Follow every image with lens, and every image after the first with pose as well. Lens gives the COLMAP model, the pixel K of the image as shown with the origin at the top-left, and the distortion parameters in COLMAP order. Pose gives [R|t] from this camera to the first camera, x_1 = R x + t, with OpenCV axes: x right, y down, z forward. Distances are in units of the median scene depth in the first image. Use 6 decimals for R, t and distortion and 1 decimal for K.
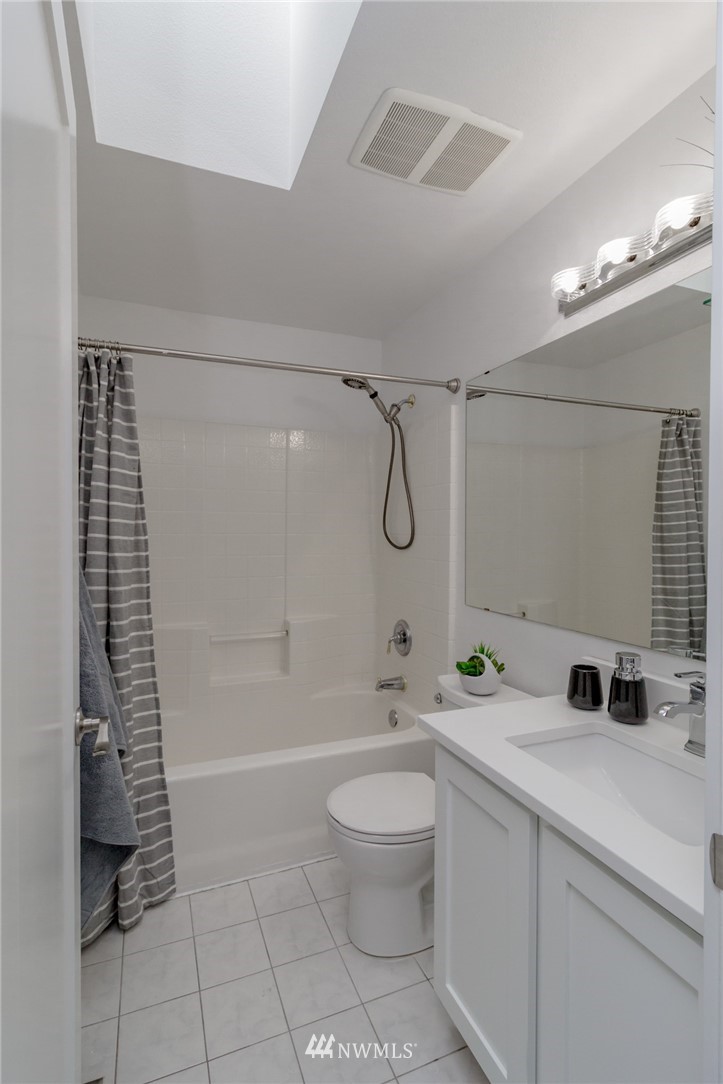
lens RADIAL K [[604.5, 0, 361.5], [0, 604.5, 542.0], [0, 0, 1]] dist [0.018612, -0.000103]
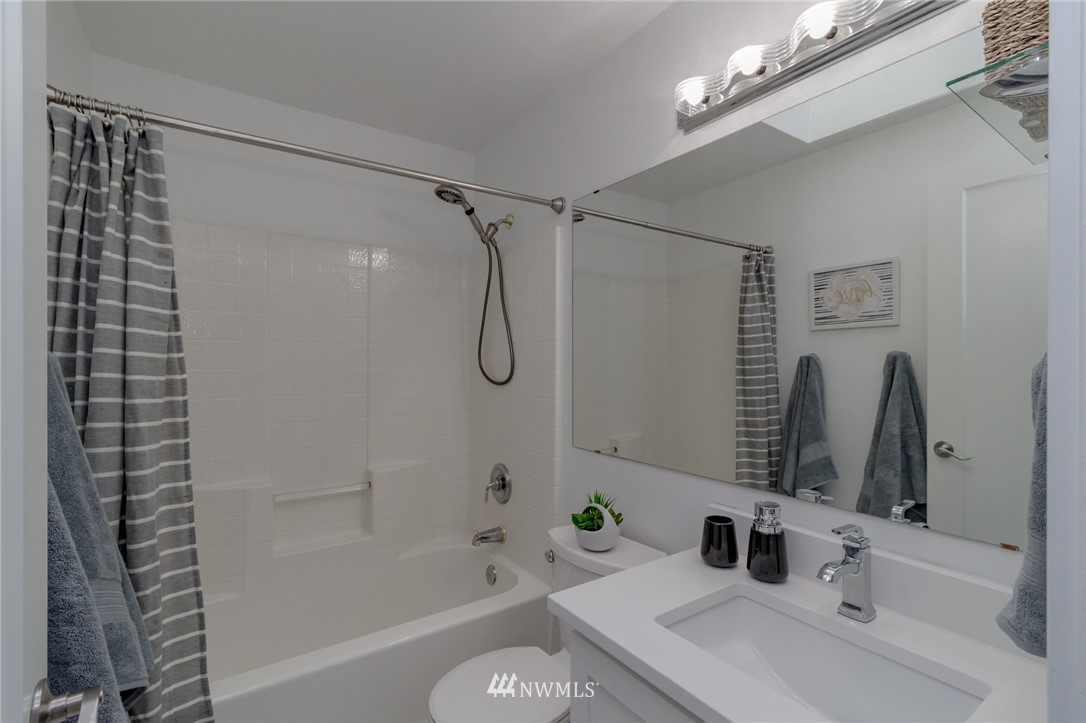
lens RADIAL K [[605.7, 0, 542.7], [0, 605.7, 371.9], [0, 0, 1]] dist [0.018612, -0.000103]
pose [[0.984496, 0.000067, 0.175407, -0.041976], [0.000124, 0.999999, -0.001082, -0.009530], [-0.175407, 0.001087, 0.984495, 0.146813]]
